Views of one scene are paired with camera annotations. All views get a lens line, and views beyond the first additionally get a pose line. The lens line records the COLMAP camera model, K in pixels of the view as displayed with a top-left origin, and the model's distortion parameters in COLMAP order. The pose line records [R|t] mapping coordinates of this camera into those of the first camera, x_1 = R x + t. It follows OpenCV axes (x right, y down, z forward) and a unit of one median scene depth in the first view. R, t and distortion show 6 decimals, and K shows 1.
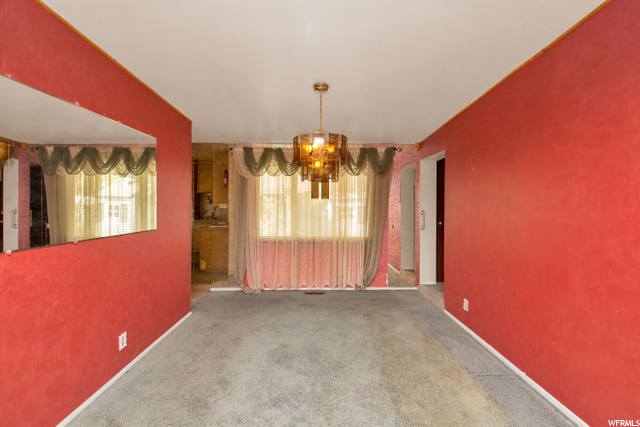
lens RADIAL K [[283.3, 0, 320.0], [0, 283.3, 213.5], [0, 0, 1]] dist [-0.000349, -0.000298]
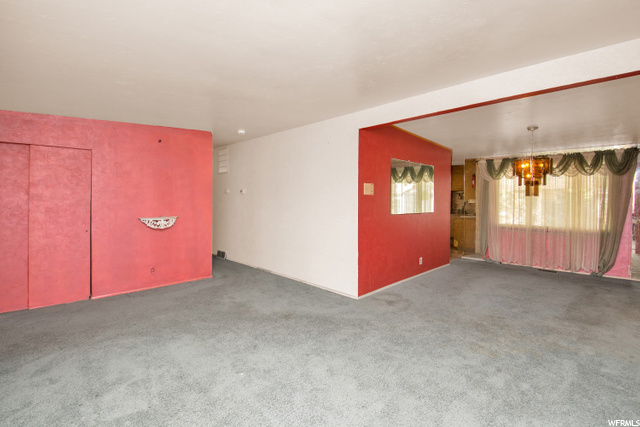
lens RADIAL K [[297.8, 0, 321.0], [0, 297.8, 195.0], [0, 0, 1]] dist [-0.023297, -0.000004]
pose [[0.691656, -0.010456, -0.722151, 0.224309], [-0.026181, 0.998875, -0.039539, 0.022996], [0.721752, 0.046254, 0.690604, -0.611066]]
